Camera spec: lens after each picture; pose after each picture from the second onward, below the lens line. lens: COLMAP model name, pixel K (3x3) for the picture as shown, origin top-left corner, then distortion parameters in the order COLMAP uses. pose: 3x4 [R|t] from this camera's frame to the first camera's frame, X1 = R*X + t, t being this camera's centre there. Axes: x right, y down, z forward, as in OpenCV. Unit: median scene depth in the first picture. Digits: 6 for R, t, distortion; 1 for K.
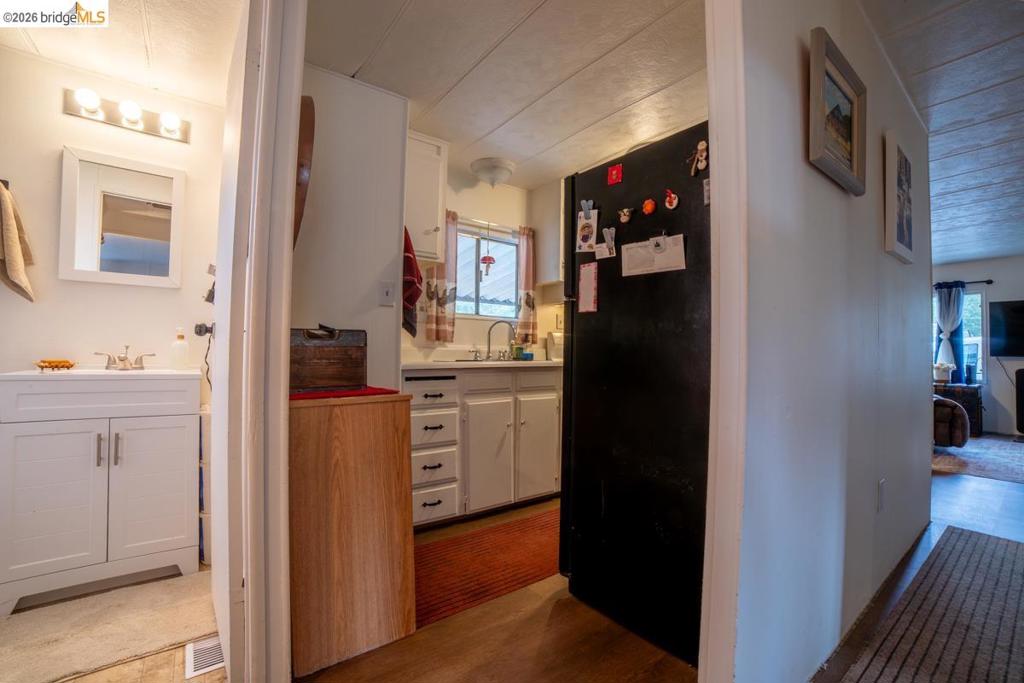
lens RADIAL K [[429.6, 0, 509.4], [0, 429.6, 342.6], [0, 0, 1]] dist [-0.104439, 0.030699]
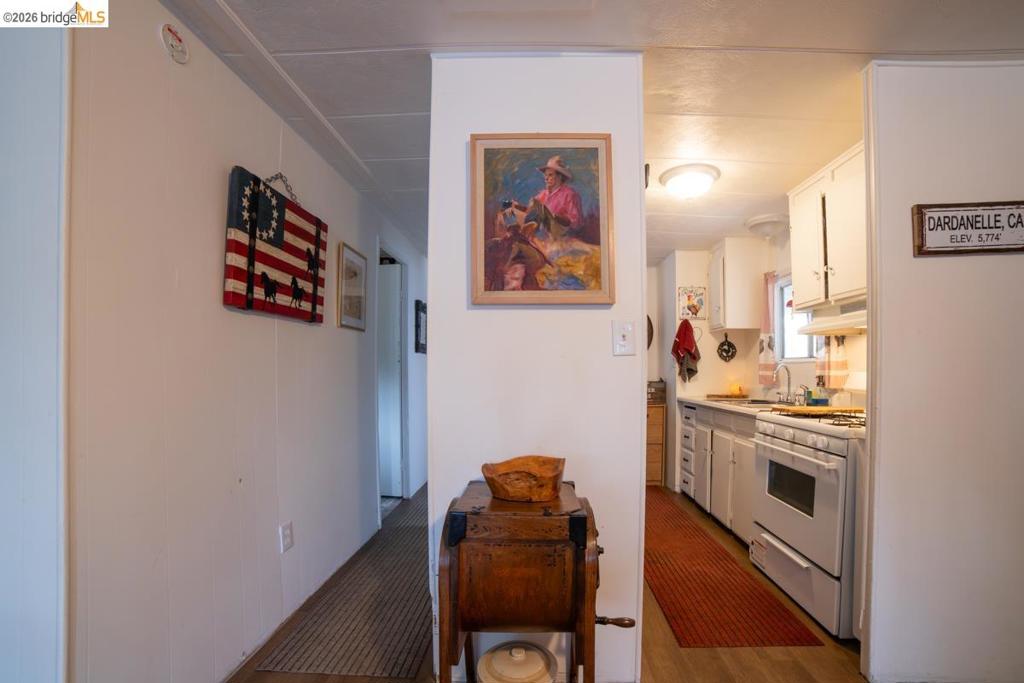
lens RADIAL K [[434.3, 0, 531.3], [0, 434.3, 378.6], [0, 0, 1]] dist [-0.104878, 0.035530]
pose [[-0.608774, 0.000861, -0.793343, 1.782992], [0.014595, 0.999842, -0.010114, -0.025357], [0.793209, -0.017736, -0.608691, 1.768131]]
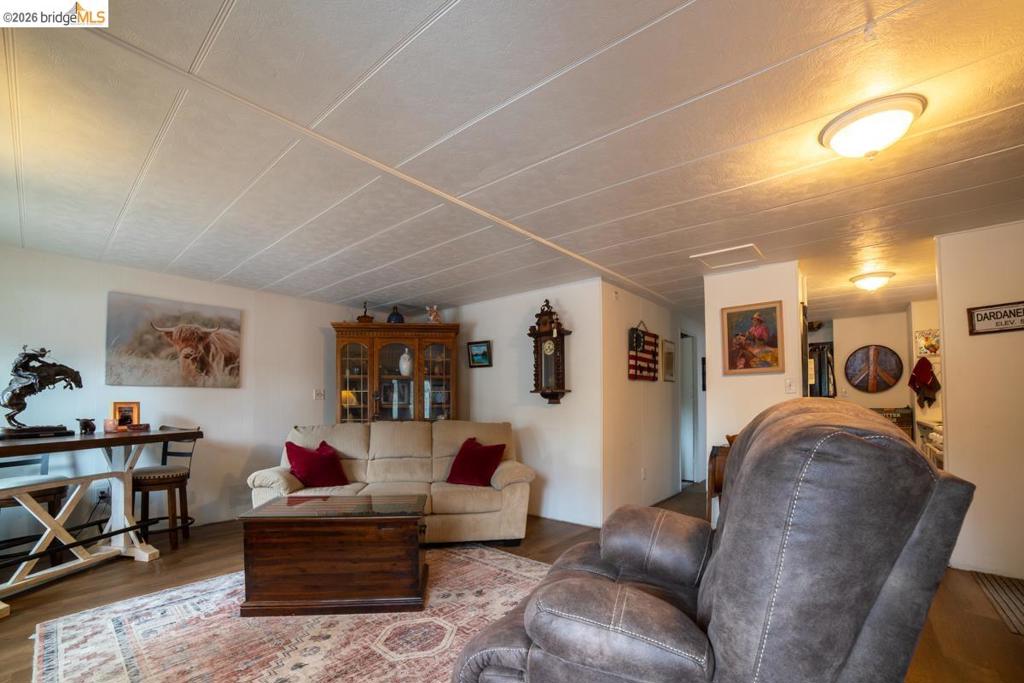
lens RADIAL K [[446.7, 0, 507.5], [0, 446.7, 396.8], [0, 0, 1]] dist [-0.111081, 0.039554]
pose [[-0.971734, -0.009775, -0.235875, 2.648876], [0.002506, 0.998659, -0.051711, 0.032326], [0.236064, -0.050840, -0.970407, 2.887774]]
